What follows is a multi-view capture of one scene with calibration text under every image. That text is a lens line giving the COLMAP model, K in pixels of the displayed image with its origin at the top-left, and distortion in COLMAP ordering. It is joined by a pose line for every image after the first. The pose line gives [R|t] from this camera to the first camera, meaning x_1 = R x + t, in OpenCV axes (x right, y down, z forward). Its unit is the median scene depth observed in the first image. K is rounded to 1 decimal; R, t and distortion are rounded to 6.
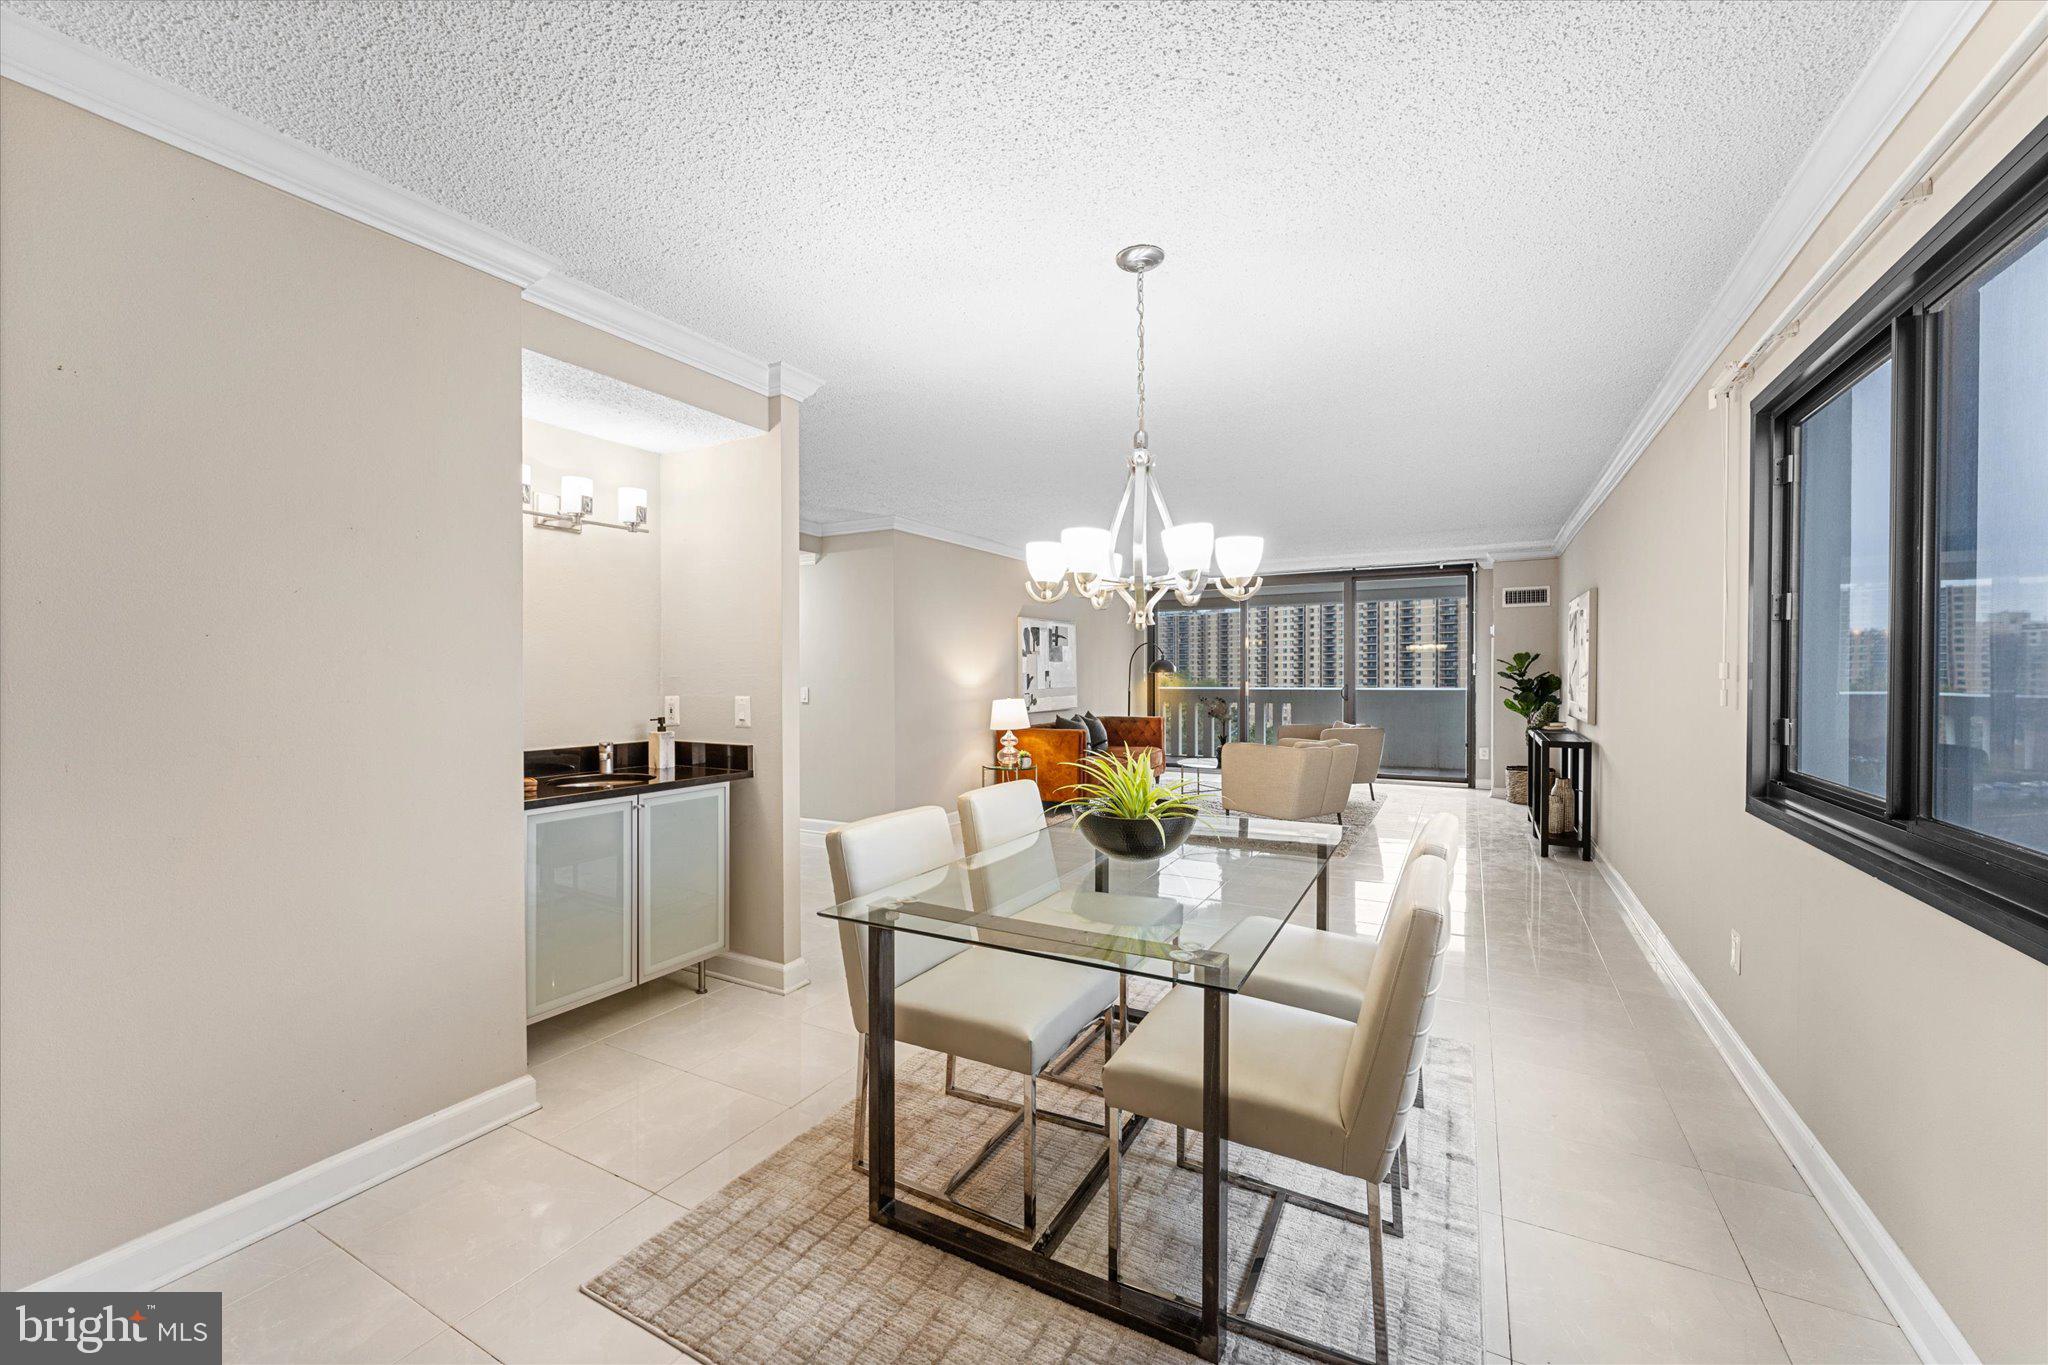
lens RADIAL K [[808.2, 0, 1016.7], [0, 808.2, 682.9], [0, 0, 1]] dist [-0.003451, 0.000266]
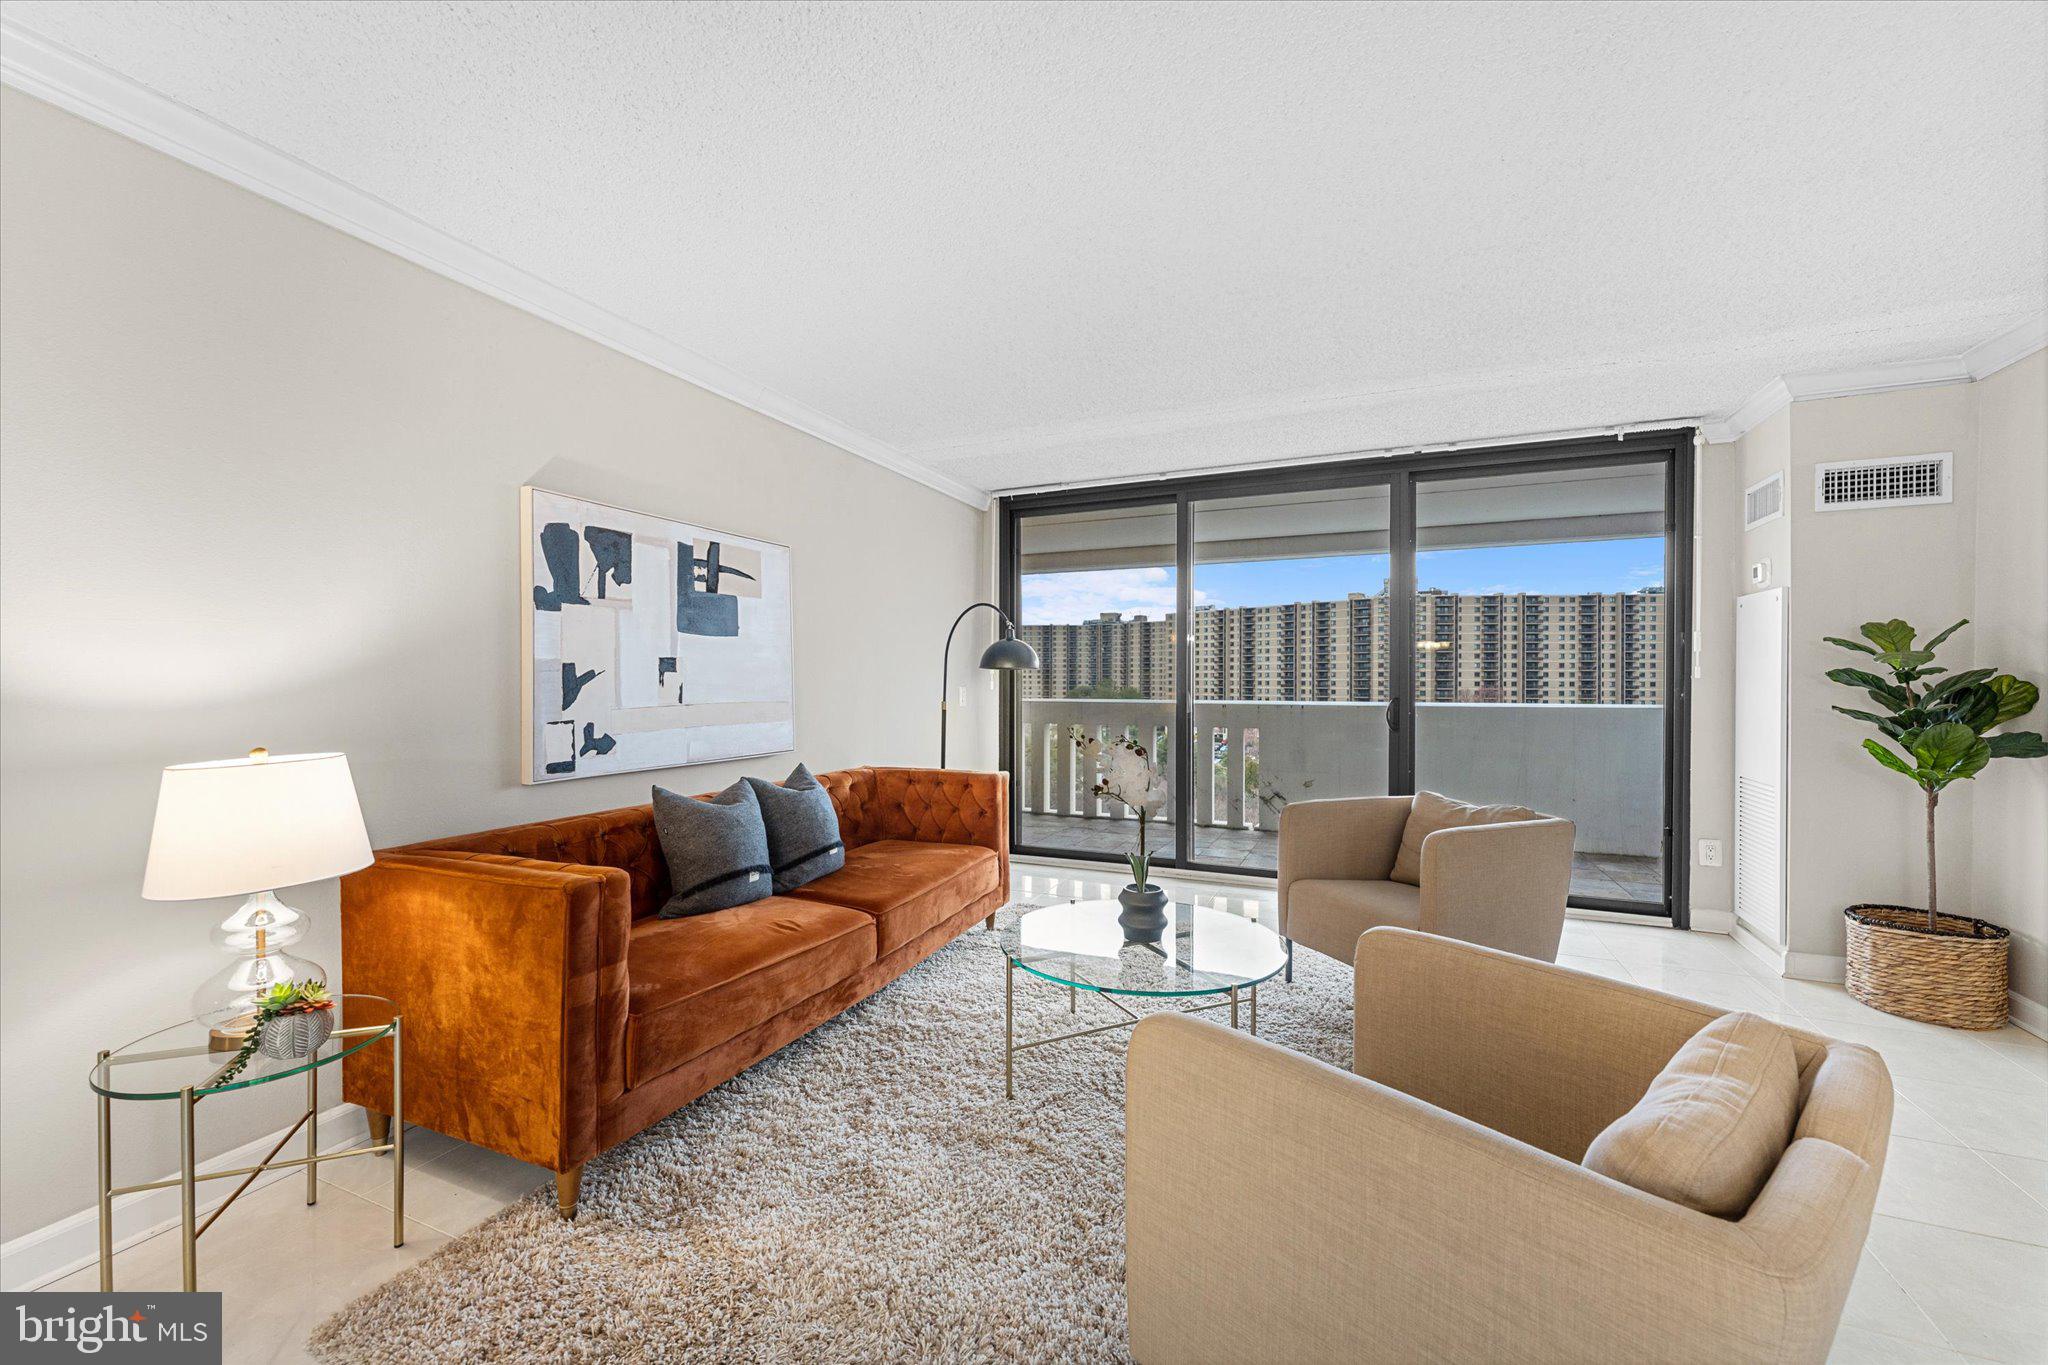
lens RADIAL K [[808.2, 0, 1016.7], [0, 808.2, 682.9], [0, 0, 1]] dist [-0.003451, 0.000266]
pose [[0.995733, 0.006858, 0.092022, 0.124049], [-0.005943, 0.999930, -0.010209, -0.000396], [-0.092085, 0.009619, 0.995705, 0.479504]]
